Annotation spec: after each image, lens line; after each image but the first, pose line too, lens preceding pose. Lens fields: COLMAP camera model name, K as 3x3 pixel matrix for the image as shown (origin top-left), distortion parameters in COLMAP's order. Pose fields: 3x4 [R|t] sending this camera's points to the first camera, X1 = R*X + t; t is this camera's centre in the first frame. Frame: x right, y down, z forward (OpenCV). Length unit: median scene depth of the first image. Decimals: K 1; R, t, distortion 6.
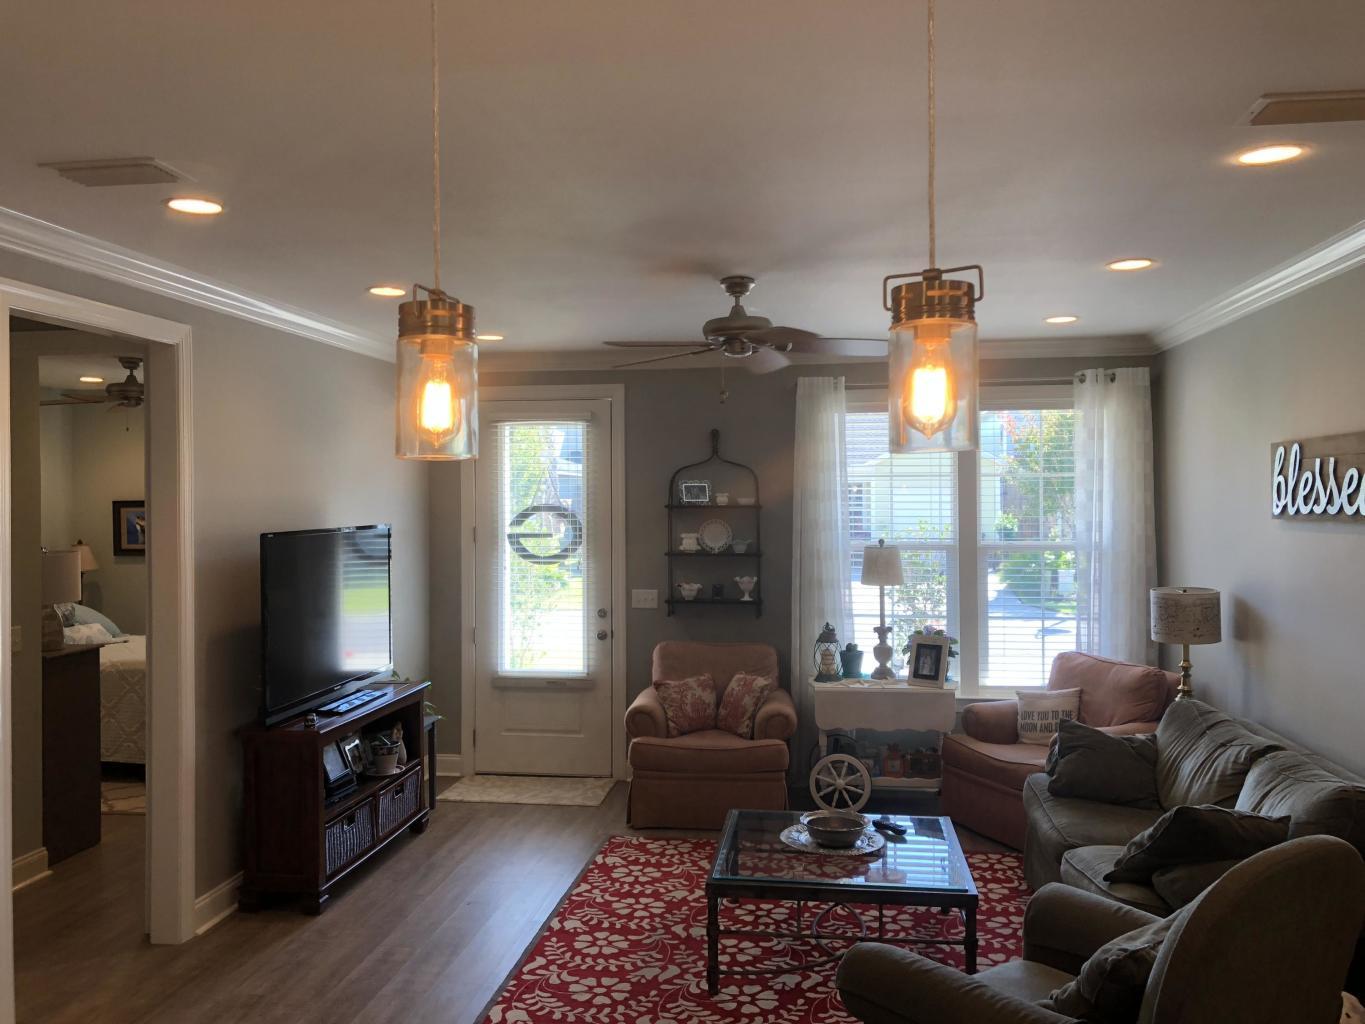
lens RADIAL K [[1110.2, 0, 686.9], [0, 1110.2, 484.6], [0, 0, 1]] dist [0.028651, -0.029161]
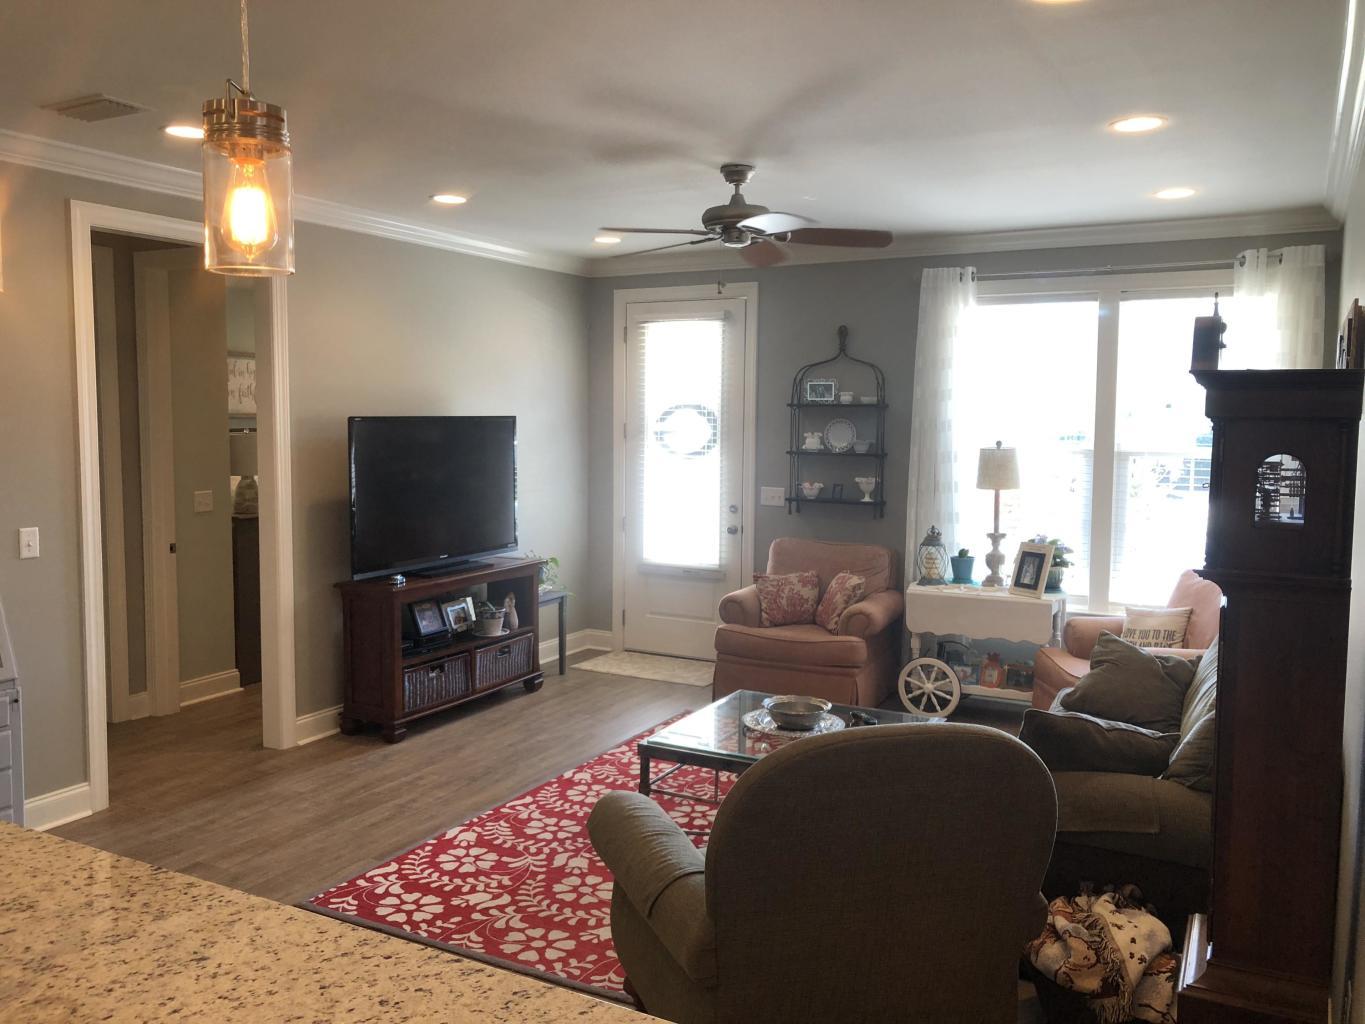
lens RADIAL K [[1110.2, 0, 694.9], [0, 1110.2, 500.1], [0, 0, 1]] dist [0.028651, -0.029161]
pose [[0.940470, 0.039645, -0.337556, 0.268484], [-0.009223, 0.995785, 0.091255, 0.016018], [0.339751, -0.082709, 0.936872, 0.023219]]
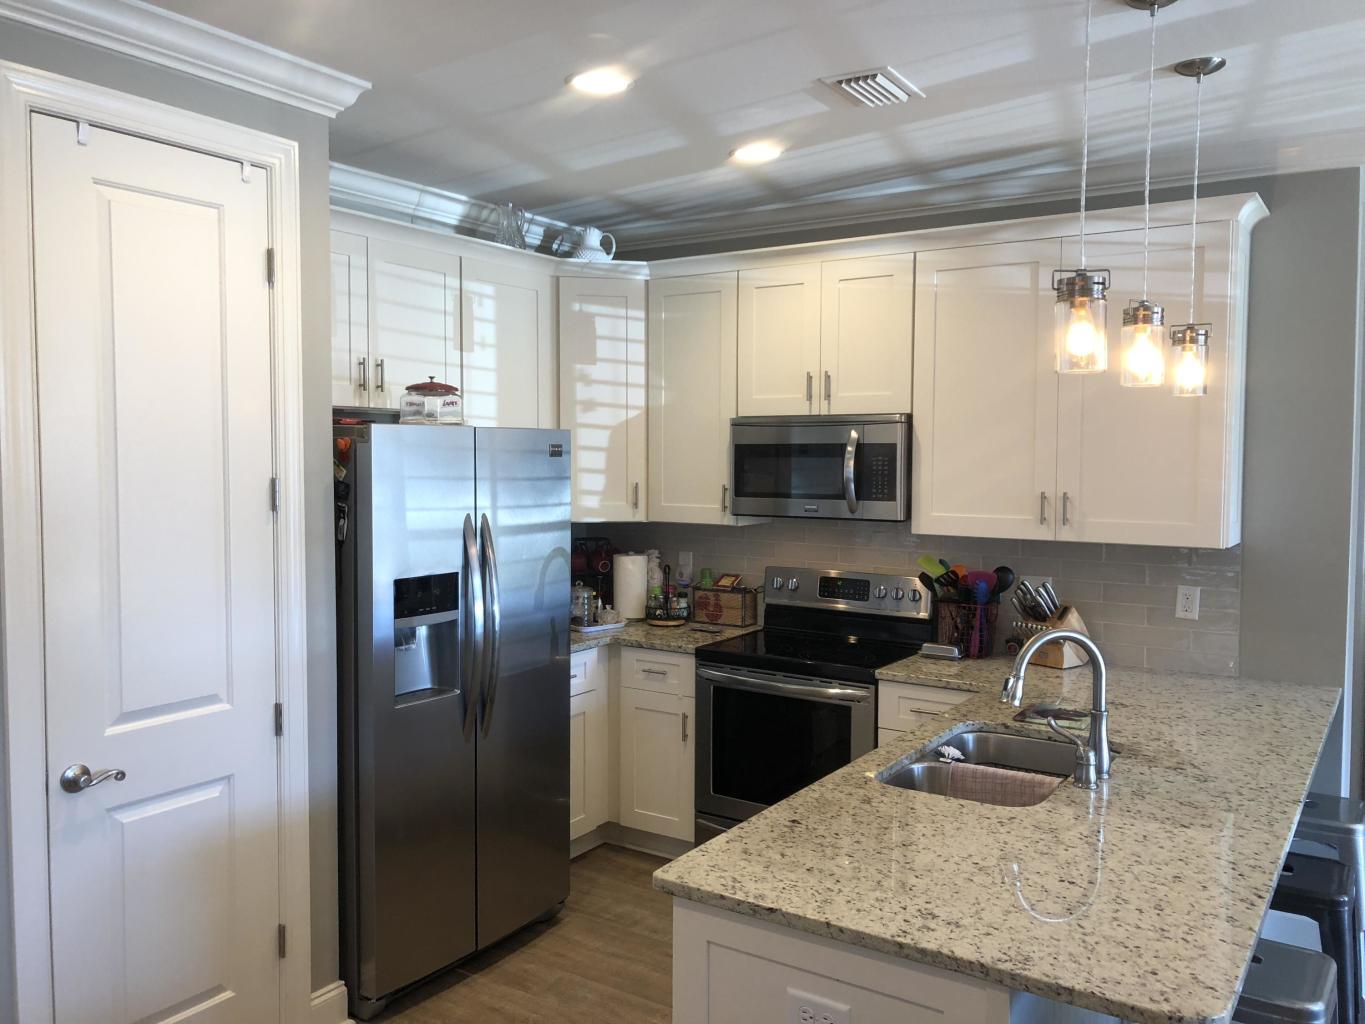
lens RADIAL K [[1110.2, 0, 682.4], [0, 1110.2, 502.8], [0, 0, 1]] dist [0.028651, -0.029161]
pose [[-0.423650, 0.046249, -0.904644, 0.483323], [0.005726, 0.998812, 0.048382, 0.017388], [0.905808, 0.015317, -0.423412, 0.217703]]
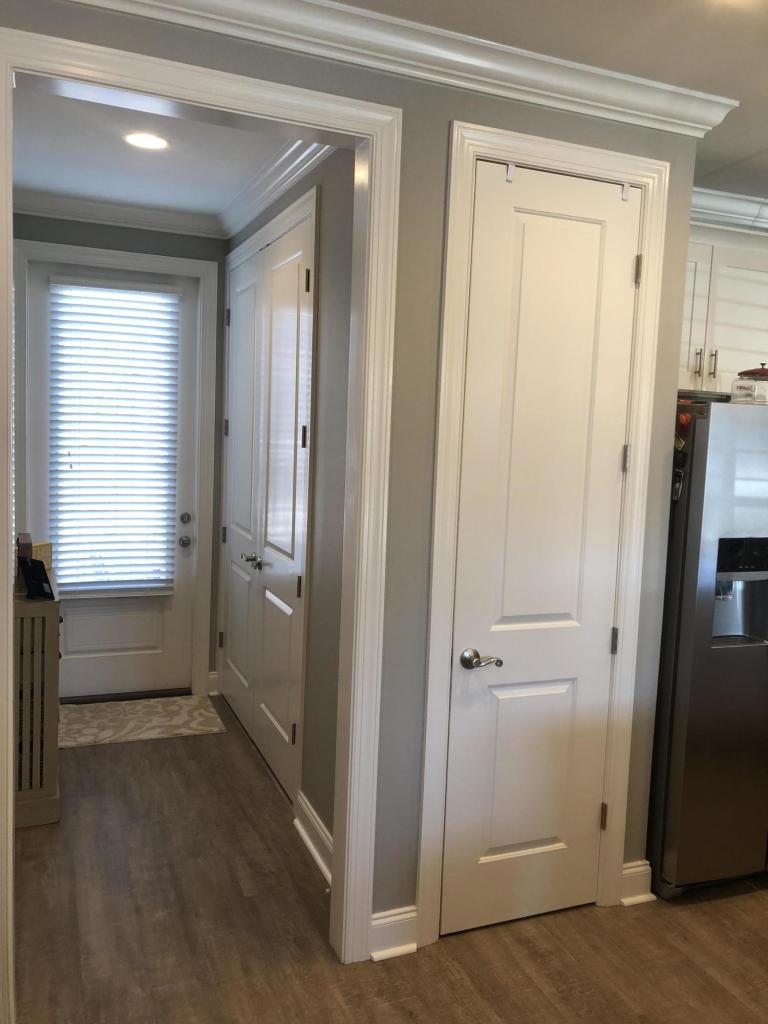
lens RADIAL K [[832.9, 0, 380.2], [0, 832.9, 504.8], [0, 0, 1]] dist [0.028651, -0.029161]
pose [[-0.859709, 0.019067, -0.510428, 0.460558], [-0.031826, 0.995362, 0.090787, 0.024238], [0.509792, 0.094295, -0.855115, 0.169274]]
